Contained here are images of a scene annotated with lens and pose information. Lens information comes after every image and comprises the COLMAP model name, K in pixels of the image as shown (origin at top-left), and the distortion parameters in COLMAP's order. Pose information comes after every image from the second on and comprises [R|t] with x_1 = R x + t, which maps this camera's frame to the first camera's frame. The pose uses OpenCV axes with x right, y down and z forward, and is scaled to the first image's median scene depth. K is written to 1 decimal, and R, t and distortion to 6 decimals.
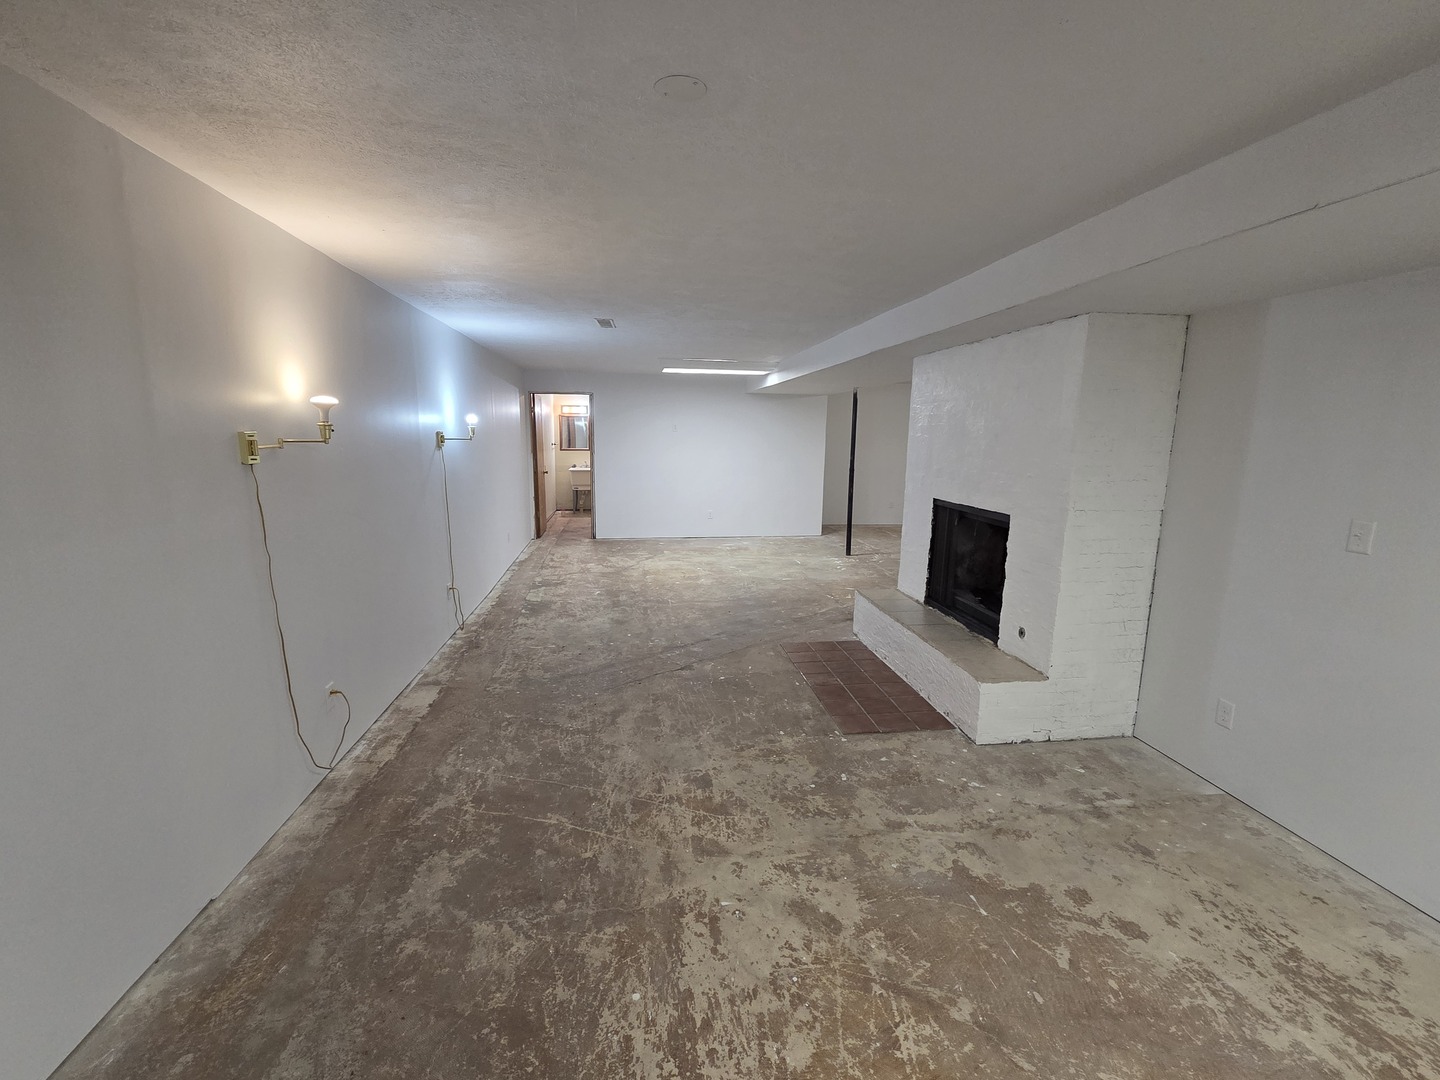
lens RADIAL K [[640.2, 0, 718.4], [0, 640.2, 543.5], [0, 0, 1]] dist [0.001078, 0.000527]
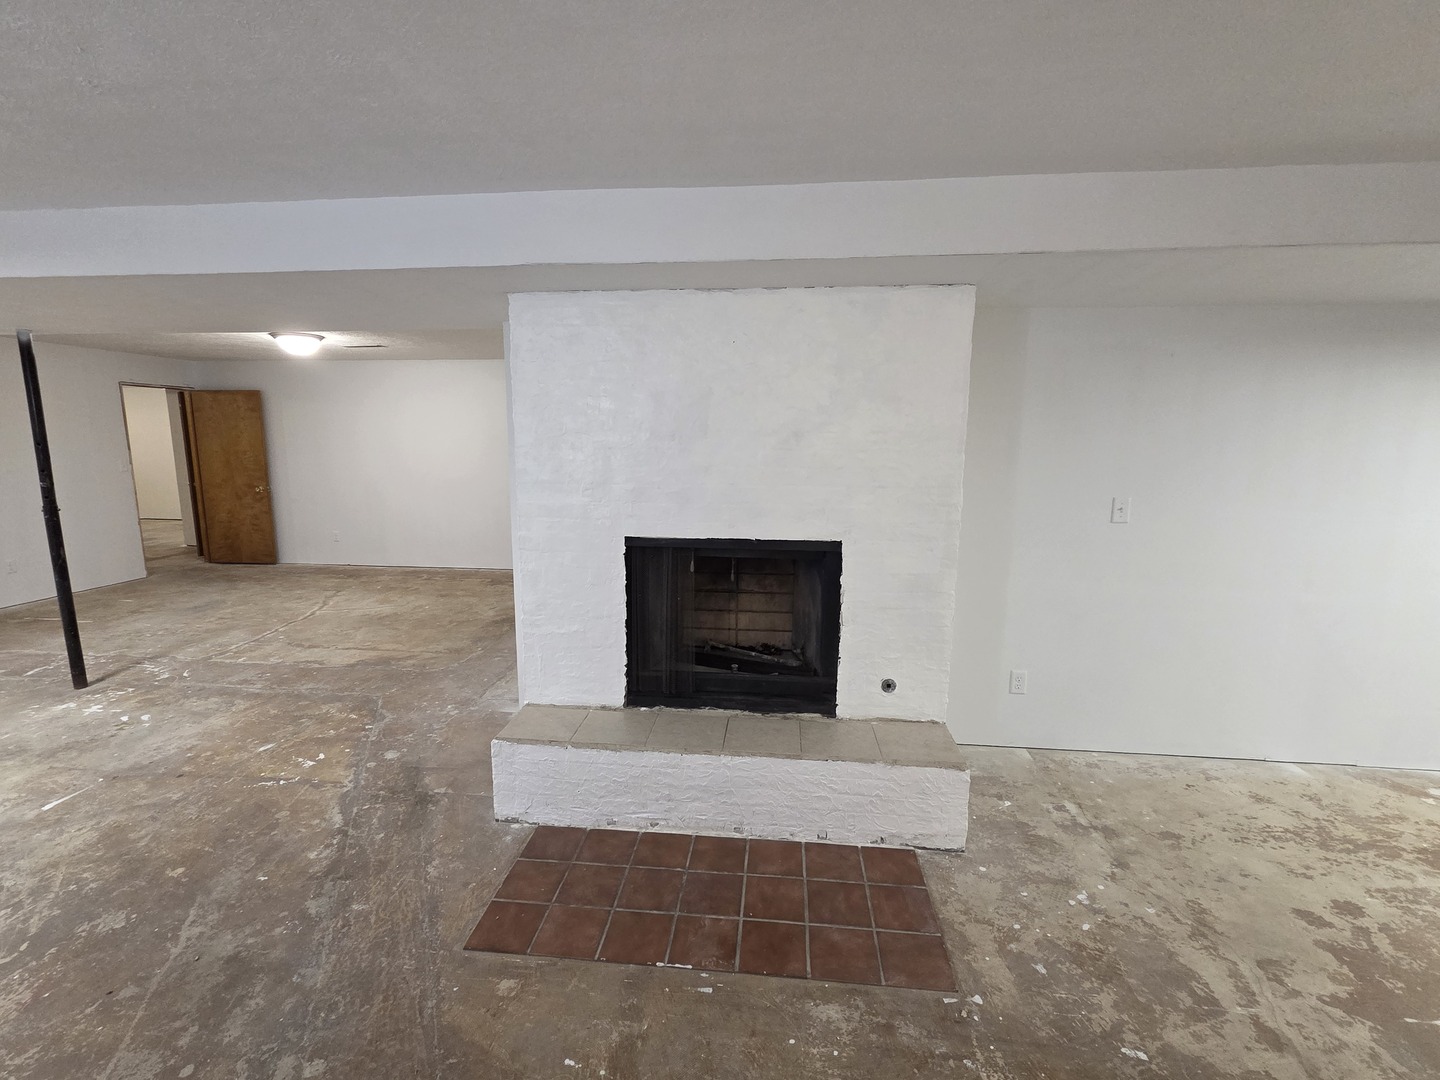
lens RADIAL K [[640.2, 0, 712.0], [0, 640.2, 539.7], [0, 0, 1]] dist [0.001078, 0.000527]
pose [[0.236154, -0.164539, 0.957684, -0.324931], [0.167357, 0.977720, 0.126714, -0.186347], [-0.957195, 0.130351, 0.258429, 1.081084]]
